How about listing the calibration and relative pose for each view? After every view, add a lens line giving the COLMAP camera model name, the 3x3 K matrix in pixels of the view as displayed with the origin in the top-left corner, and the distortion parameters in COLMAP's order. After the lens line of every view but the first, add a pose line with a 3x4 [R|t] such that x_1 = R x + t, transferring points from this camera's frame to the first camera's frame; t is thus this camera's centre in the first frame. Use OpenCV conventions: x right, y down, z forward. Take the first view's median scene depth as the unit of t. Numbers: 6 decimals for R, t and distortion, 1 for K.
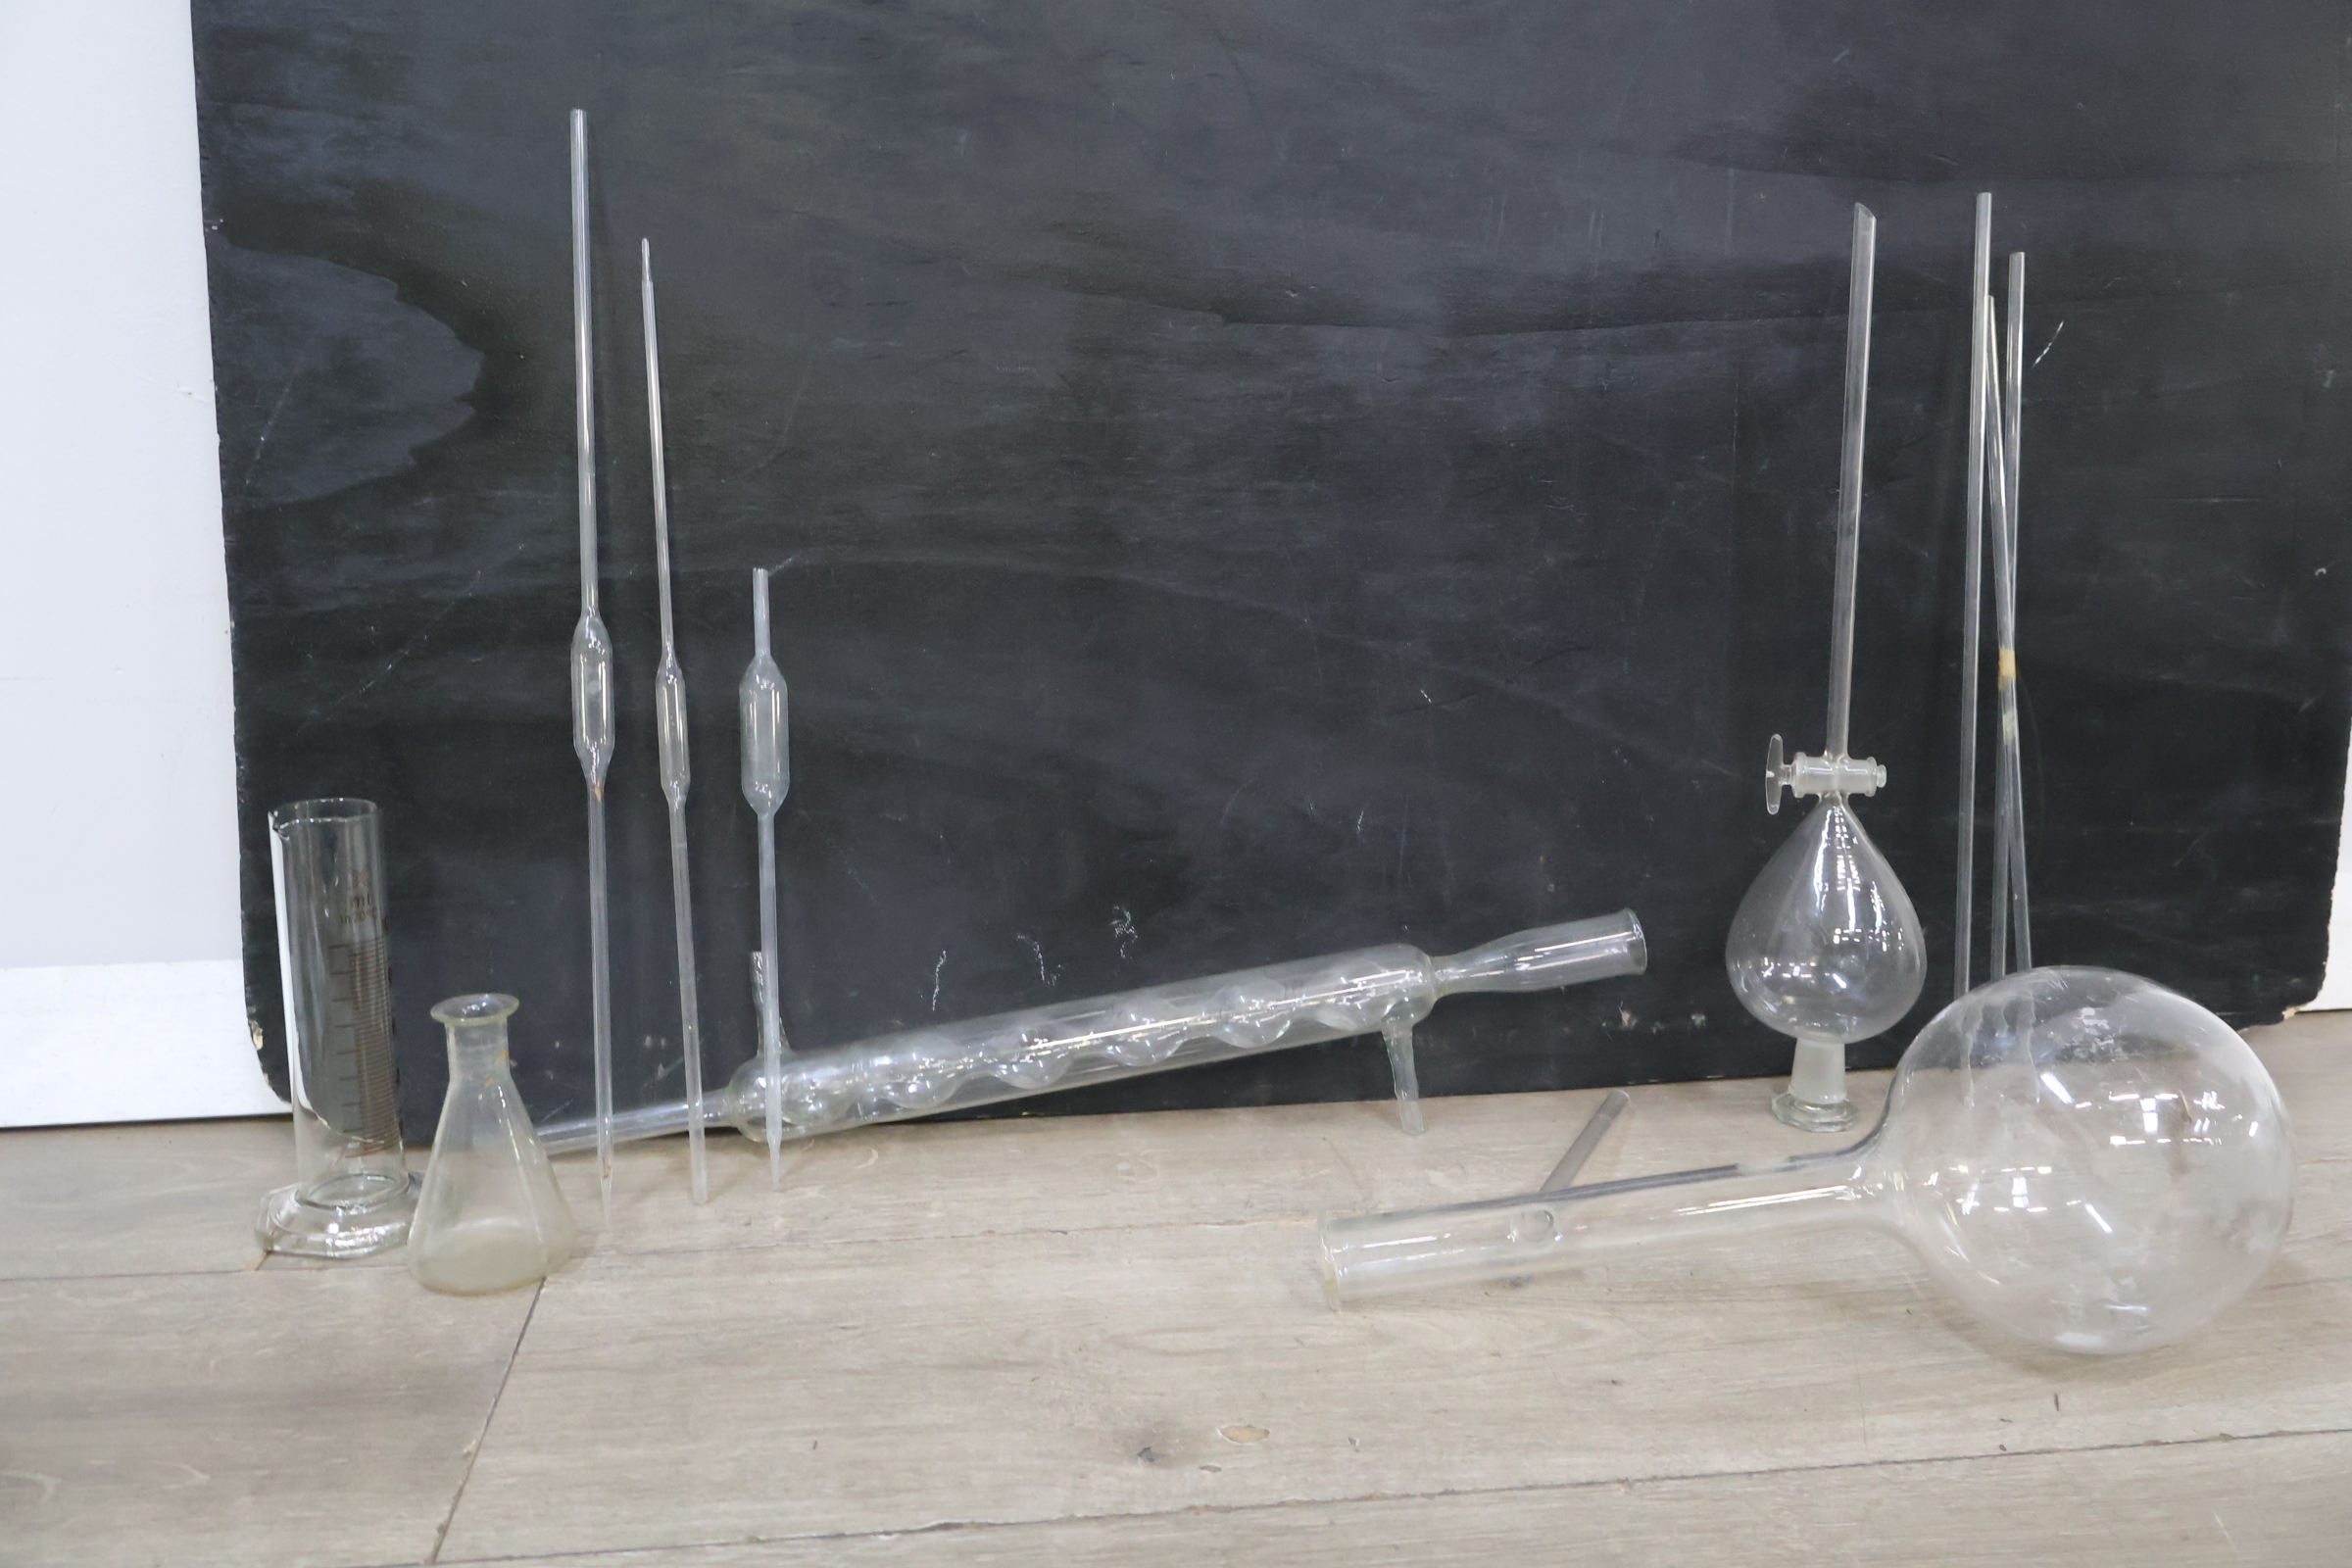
lens RADIAL K [[2032.2, 0, 1167.6], [0, 2032.2, 810.3], [0, 0, 1]] dist [0.012230, 0.004811]
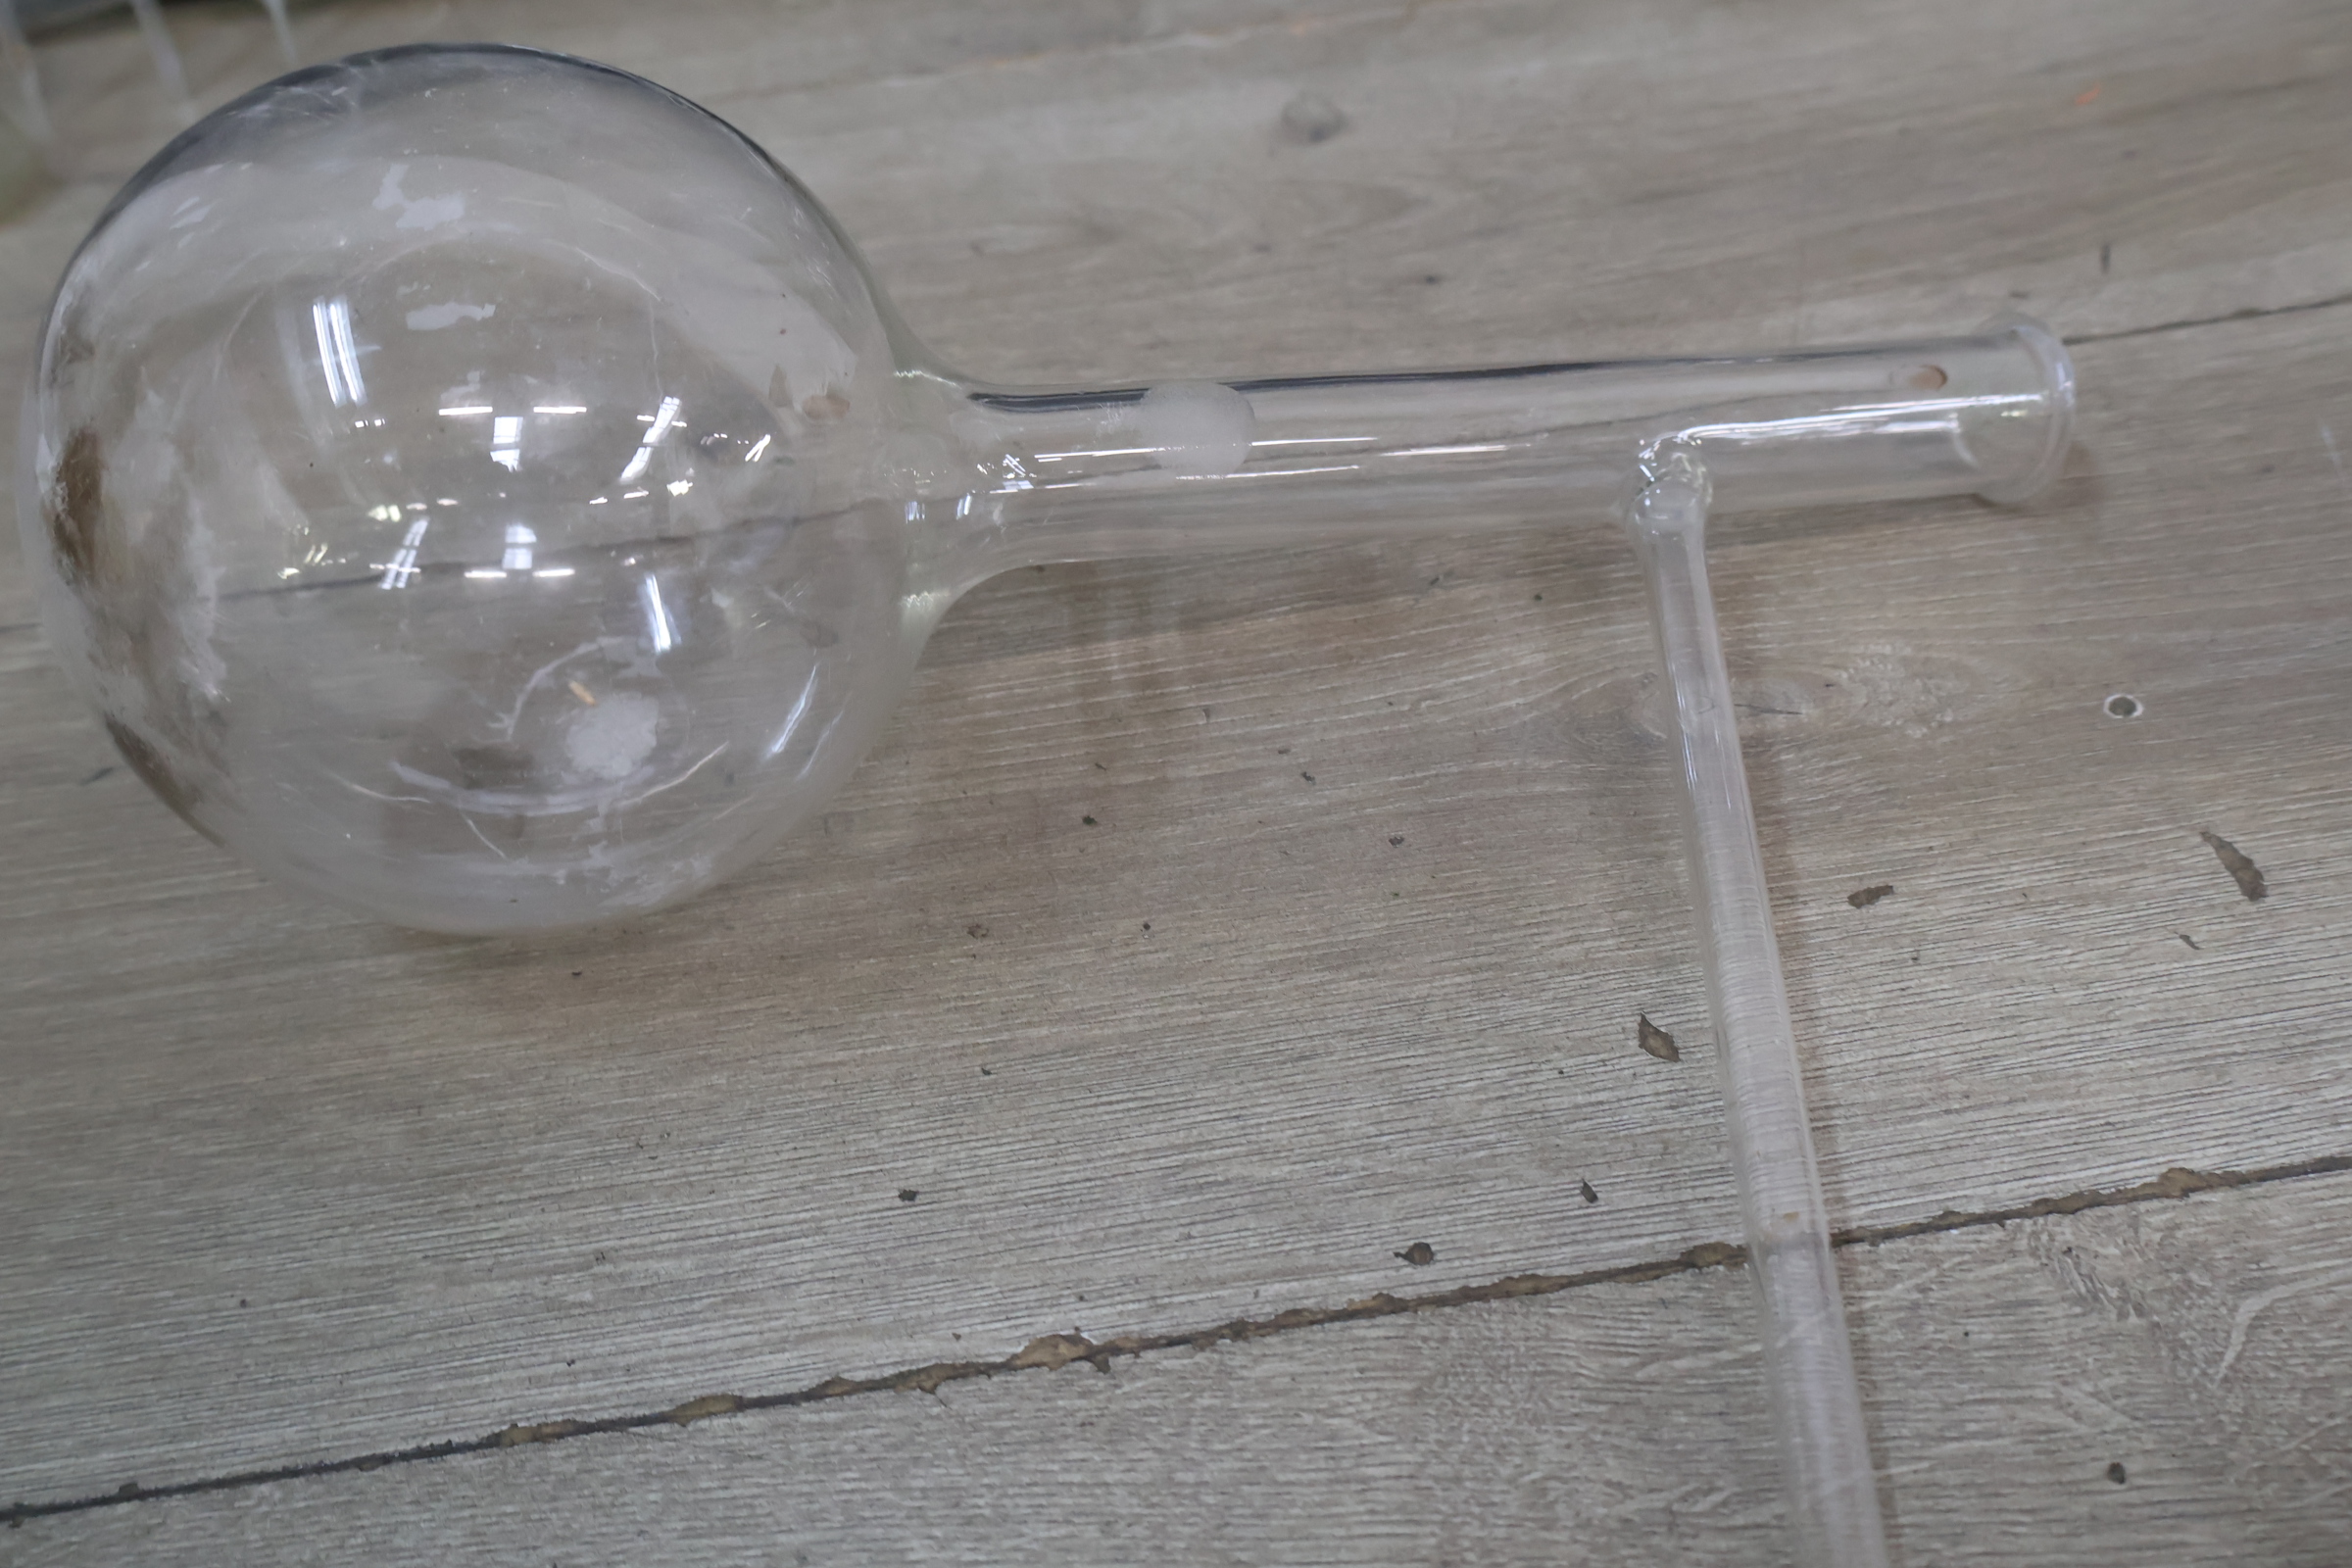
lens RADIAL K [[2032.2, 0, 1155.8], [0, 2032.2, 772.7], [0, 0, 1]] dist [0.012230, 0.004811]
pose [[0.996296, -0.058189, -0.063308, 0.128743], [0.082343, 0.857714, 0.507490, 0.058901], [0.024770, -0.510823, 0.859329, 0.271736]]
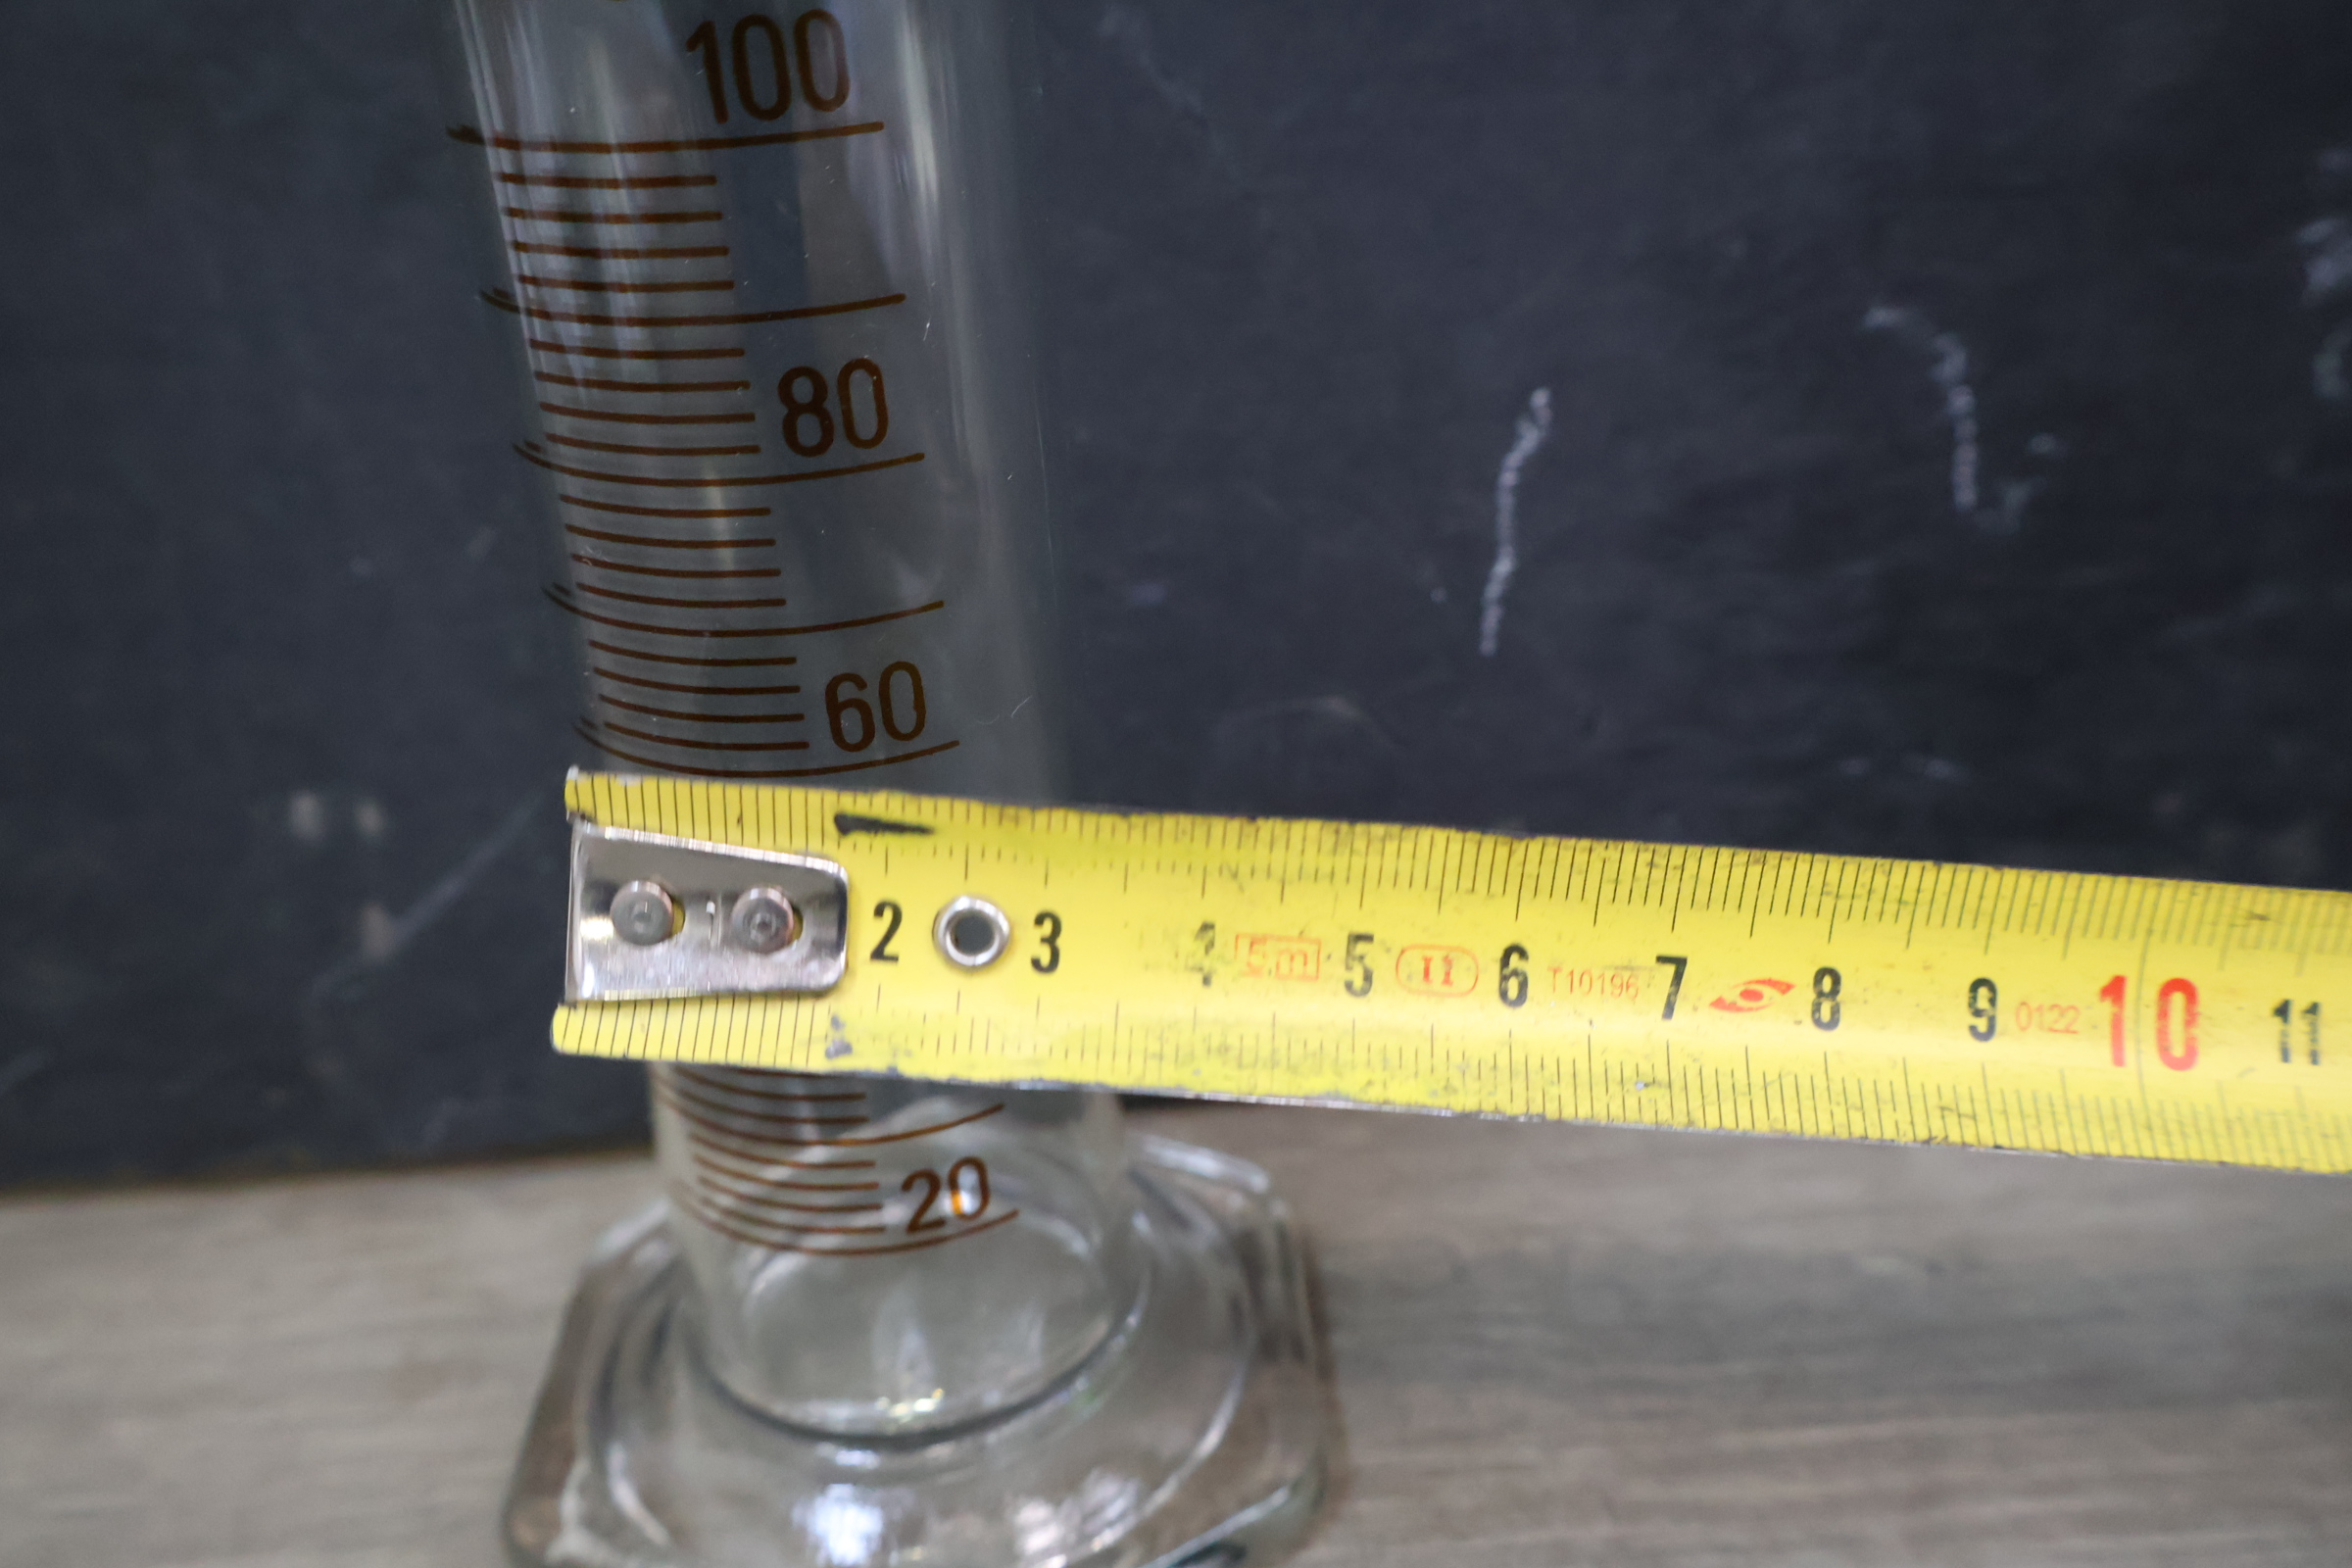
lens RADIAL K [[2032.2, 0, 1168.7], [0, 2032.2, 778.8], [0, 0, 1]] dist [0.012230, 0.004811]
pose [[0.994098, -0.015918, -0.107315, -0.130358], [0.039277, 0.974882, 0.219231, 0.061634], [0.101130, -0.222152, 0.969753, 0.787118]]
